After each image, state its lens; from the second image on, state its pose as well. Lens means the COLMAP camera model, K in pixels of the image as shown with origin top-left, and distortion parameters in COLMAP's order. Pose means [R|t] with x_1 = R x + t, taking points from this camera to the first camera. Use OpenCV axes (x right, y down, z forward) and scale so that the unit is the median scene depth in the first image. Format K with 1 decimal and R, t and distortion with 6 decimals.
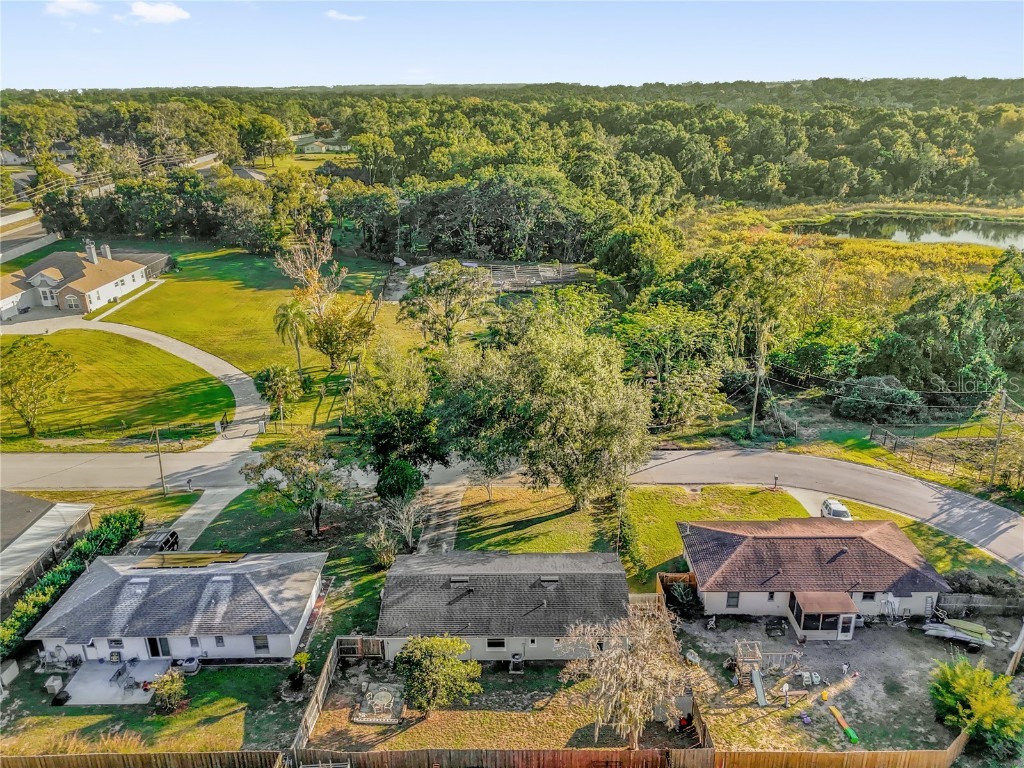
lens RADIAL K [[713.9, 0, 512.0], [0, 713.9, 384.0], [0, 0, 1]] dist [0.067865, -0.056663]
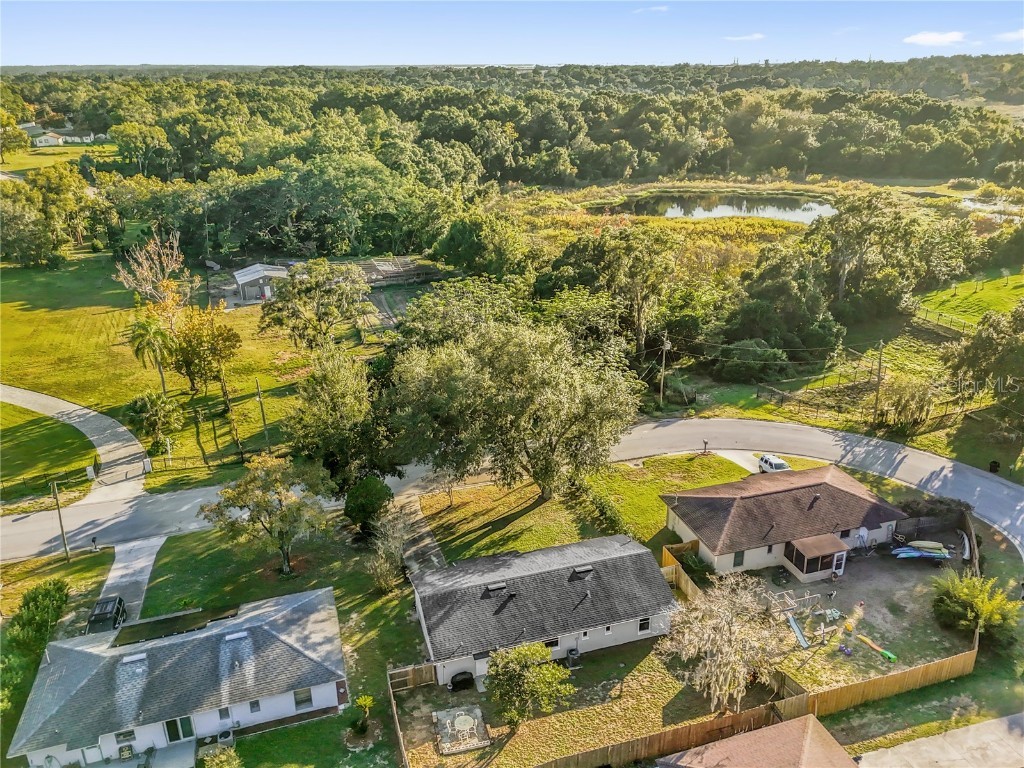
lens RADIAL K [[733.6, 0, 507.5], [0, 733.6, 385.9], [0, 0, 1]] dist [0.076731, -0.073185]
pose [[0.956348, -0.112042, 0.269900, -0.131922], [0.109273, 0.993689, 0.025312, -0.008555], [-0.271033, 0.005285, 0.962556, 0.018514]]
